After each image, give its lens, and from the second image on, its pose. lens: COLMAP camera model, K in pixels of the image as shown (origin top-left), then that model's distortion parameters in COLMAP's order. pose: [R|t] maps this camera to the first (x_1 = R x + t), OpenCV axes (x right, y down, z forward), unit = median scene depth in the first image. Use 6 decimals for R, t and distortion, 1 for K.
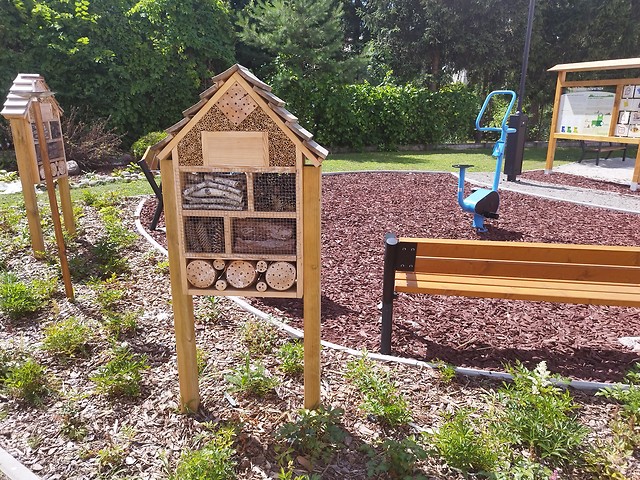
lens RADIAL K [[464.7, 0, 320.0], [0, 464.7, 240.0], [0, 0, 1]] dist [0.001036, -0.001287]
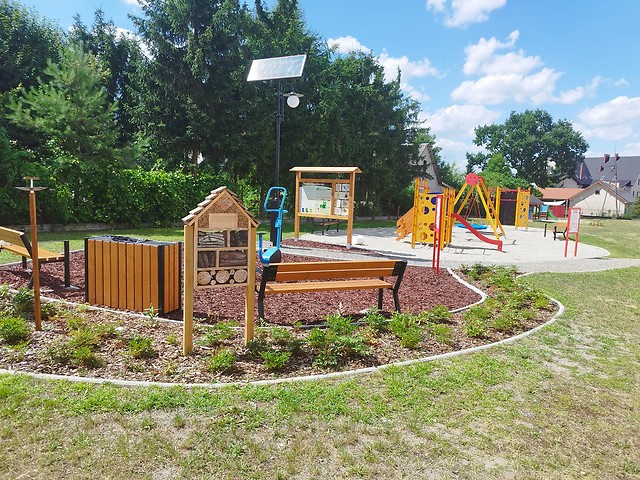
lens RADIAL K [[486.5, 0, 320.0], [0, 486.5, 240.0], [0, 0, 1]] dist [0.000382, -0.001364]
pose [[0.849182, -0.024611, 0.527527, -0.608750], [0.111480, 0.984757, -0.133512, 0.161121], [-0.516200, 0.172185, 0.838981, -0.739065]]
